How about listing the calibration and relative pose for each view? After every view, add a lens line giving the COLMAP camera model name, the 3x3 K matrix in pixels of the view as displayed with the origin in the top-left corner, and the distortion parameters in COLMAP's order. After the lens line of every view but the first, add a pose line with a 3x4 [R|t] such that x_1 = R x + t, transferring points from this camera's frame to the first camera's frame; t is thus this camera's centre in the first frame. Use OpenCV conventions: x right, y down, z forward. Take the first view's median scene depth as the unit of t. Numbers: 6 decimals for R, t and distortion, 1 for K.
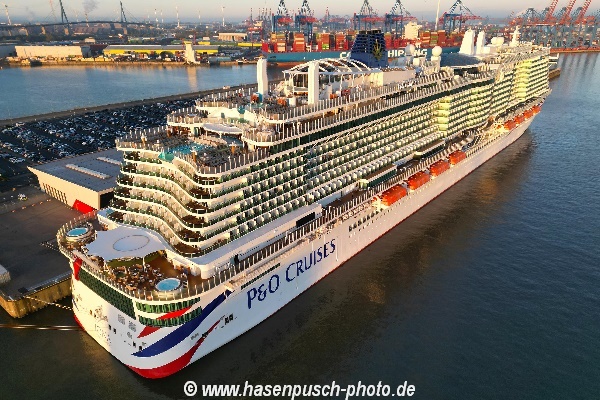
lens RADIAL K [[415.2, 0, 300.0], [0, 415.2, 200.0], [0, 0, 1]] dist [0.103792, -0.076669]
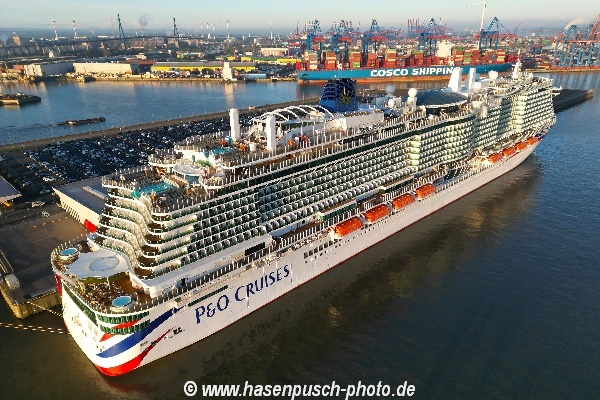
lens RADIAL K [[415.2, 0, 300.0], [0, 415.2, 200.0], [0, 0, 1]] dist [0.103792, -0.076669]
pose [[0.994920, 0.033082, -0.095073, 0.250446], [-0.035332, 0.999132, -0.022084, -0.069947], [0.094260, 0.025331, 0.995225, -0.166131]]
